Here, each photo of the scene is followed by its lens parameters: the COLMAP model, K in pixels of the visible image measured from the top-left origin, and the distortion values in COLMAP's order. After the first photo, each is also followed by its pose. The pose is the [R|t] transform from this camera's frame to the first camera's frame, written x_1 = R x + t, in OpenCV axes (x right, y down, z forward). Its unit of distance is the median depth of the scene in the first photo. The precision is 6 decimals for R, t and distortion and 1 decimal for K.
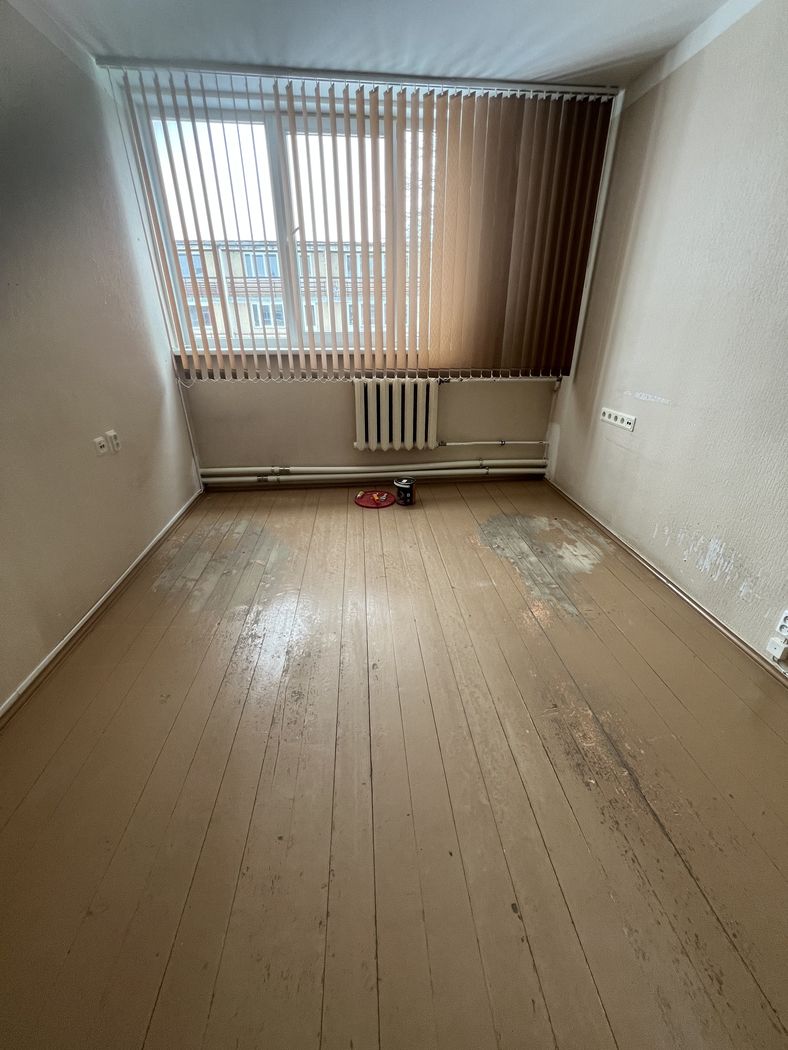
lens RADIAL K [[425.7, 0, 394.0], [0, 425.7, 525.0], [0, 0, 1]] dist [0.009781, -0.000343]
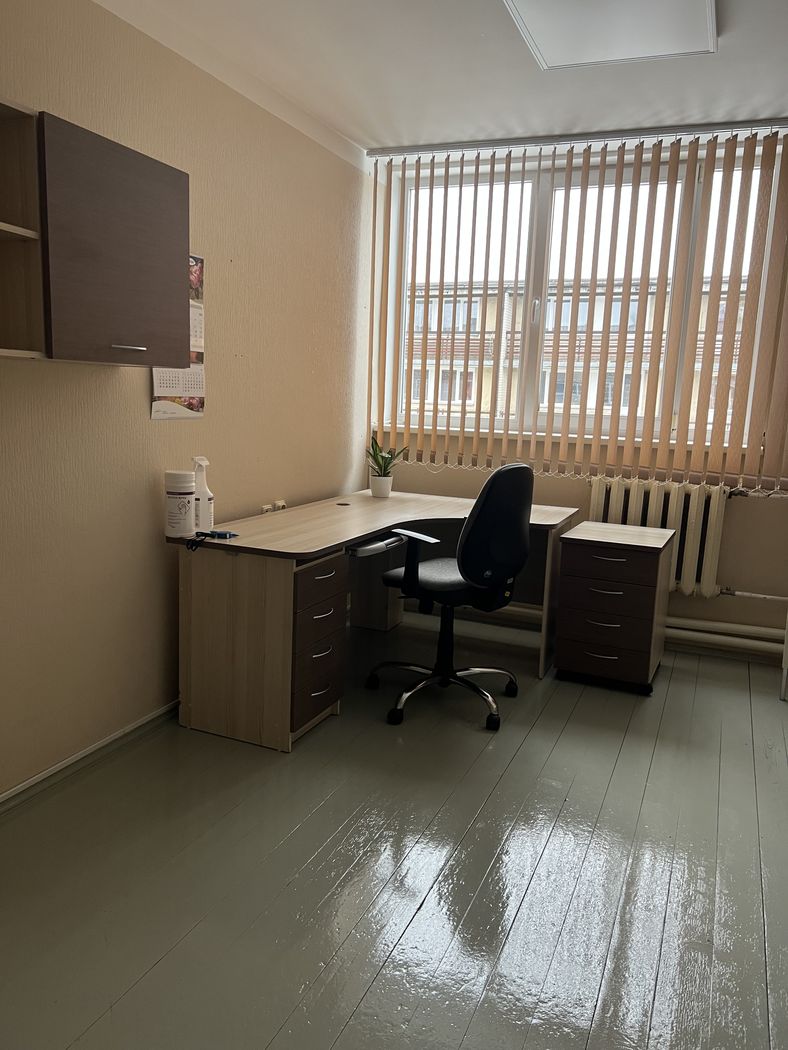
lens RADIAL K [[779.1, 0, 394.0], [0, 779.1, 525.0], [0, 0, 1]] dist [-0.001489, -0.000138]
pose [[0.881982, 0.116191, -0.456735, 0.223890], [-0.236382, 0.947477, -0.215433, 0.083861], [0.407715, 0.297972, 0.863123, -0.211429]]
